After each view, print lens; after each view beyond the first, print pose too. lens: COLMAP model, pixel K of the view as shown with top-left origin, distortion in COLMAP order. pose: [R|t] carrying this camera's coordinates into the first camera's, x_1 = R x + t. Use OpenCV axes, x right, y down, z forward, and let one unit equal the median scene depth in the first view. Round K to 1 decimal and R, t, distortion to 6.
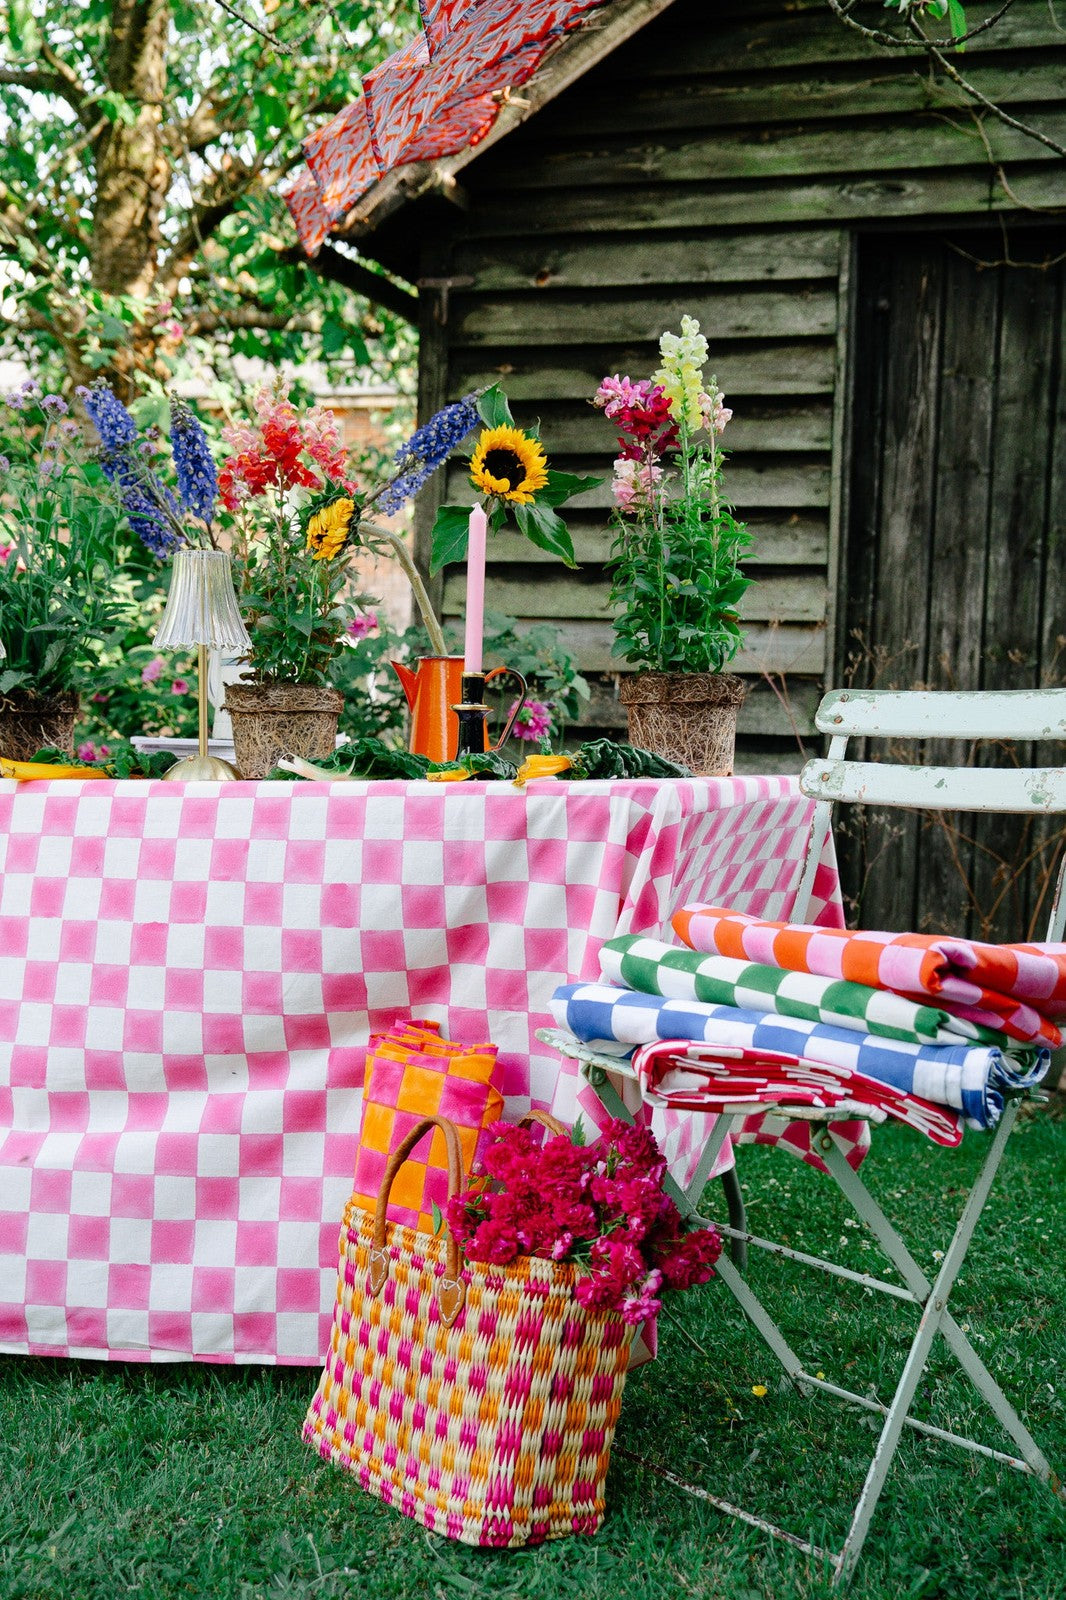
lens RADIAL K [[1784.8, 0, 535.9], [0, 1784.8, 803.4], [0, 0, 1]] dist [0.056588, 0.000000]
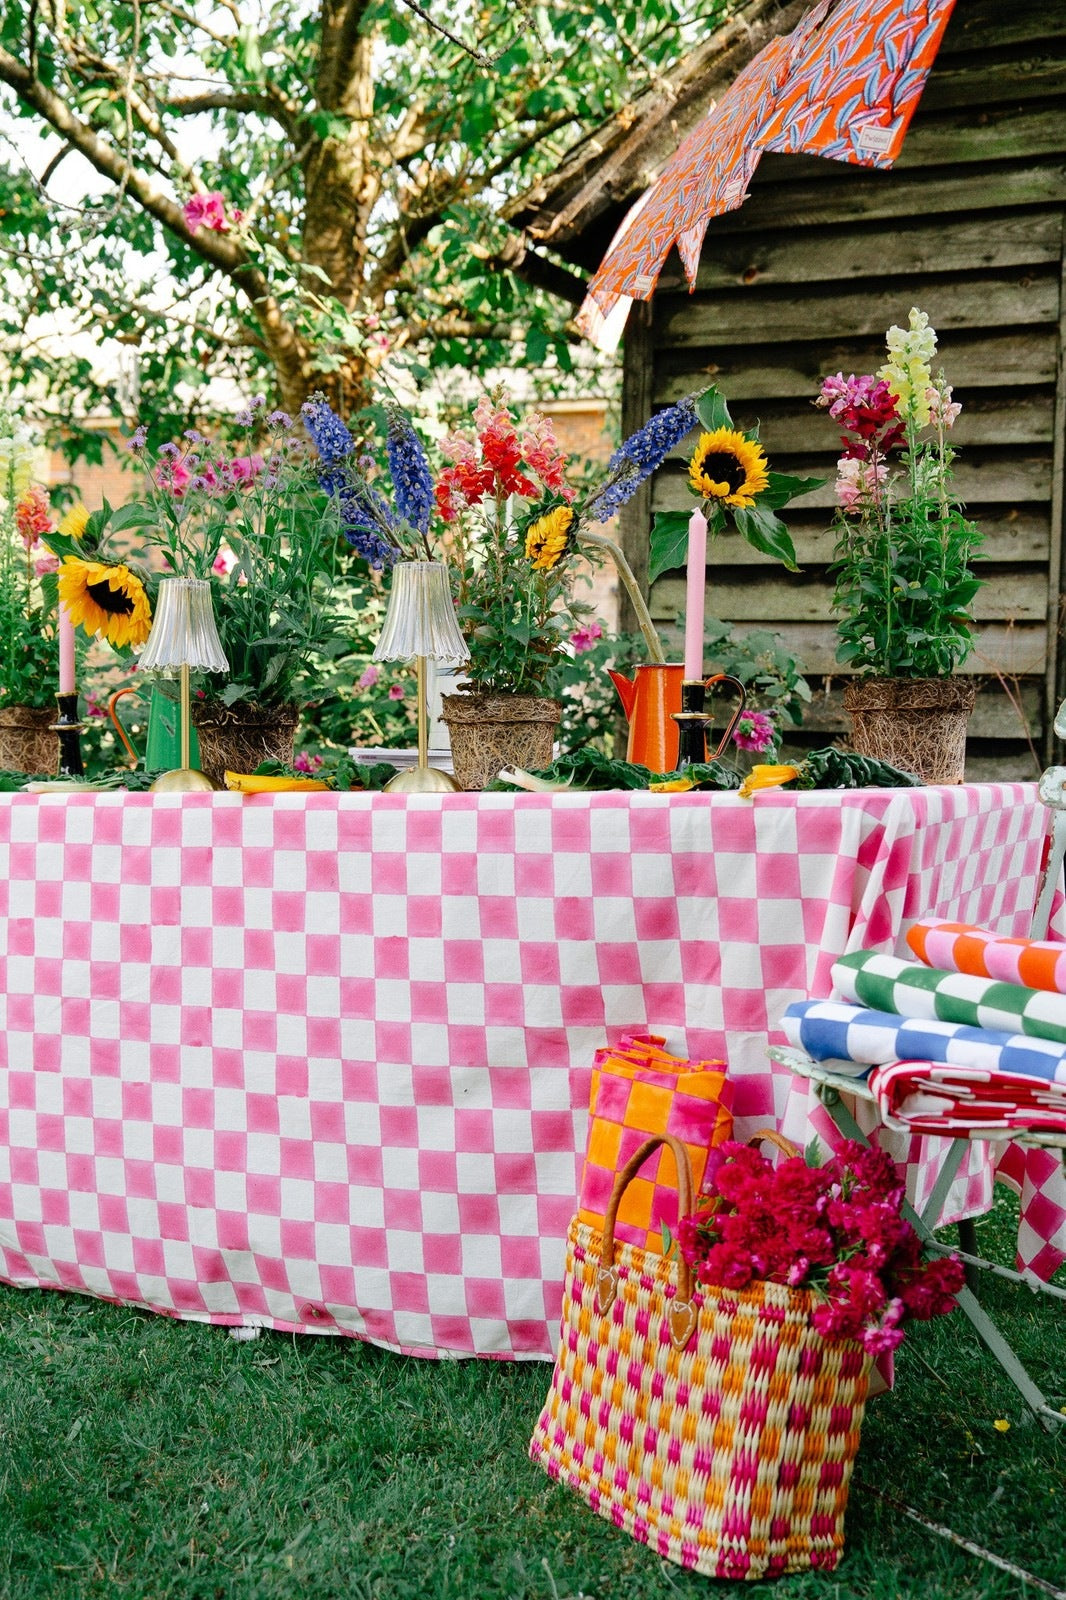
lens RADIAL K [[1784.8, 0, 536.6], [0, 1784.8, 811.9], [0, 0, 1]] dist [0.056588, 0.000000]
pose [[0.994154, -0.004460, -0.107877, -0.014780], [0.004815, 0.999984, 0.003033, -0.004302], [0.107862, -0.003535, 0.994160, 0.013357]]
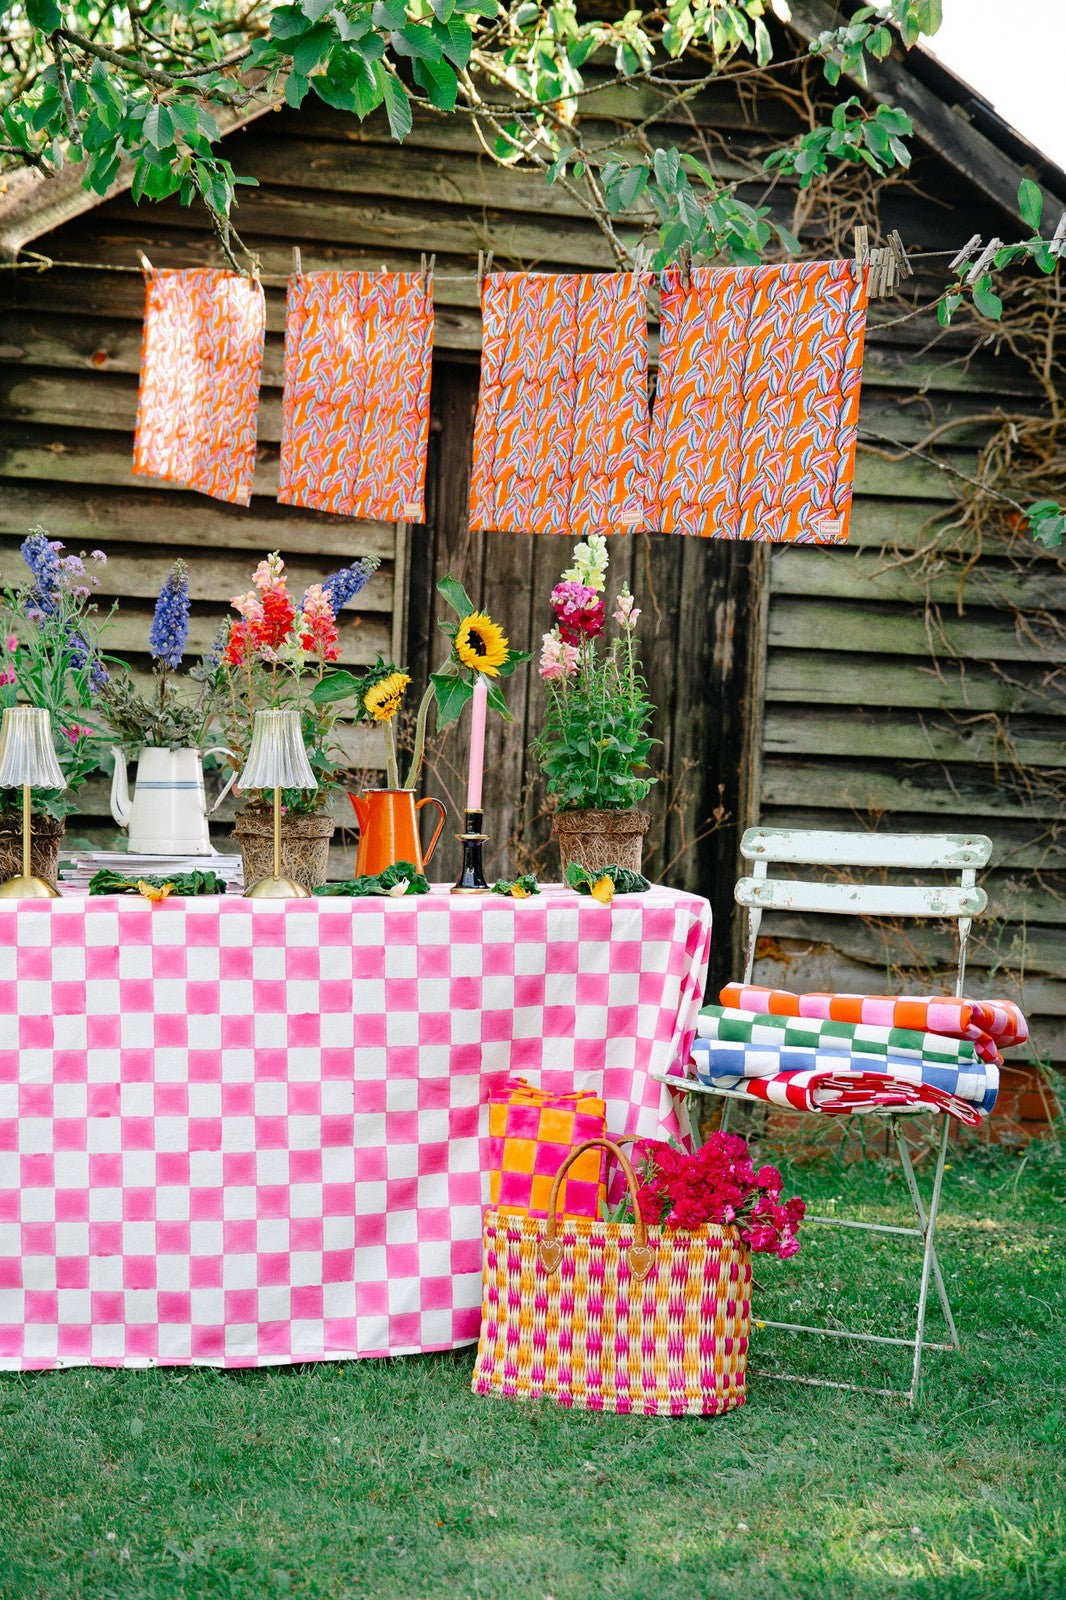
lens RADIAL K [[2445.4, 0, 500.3], [0, 2445.4, 787.2], [0, 0, 1]] dist [0.178632, 0.000000]
pose [[0.884142, 0.007884, 0.467151, -0.816861], [0.006478, 0.999555, -0.029131, -0.036963], [-0.467173, 0.028783, 0.883697, -0.541138]]
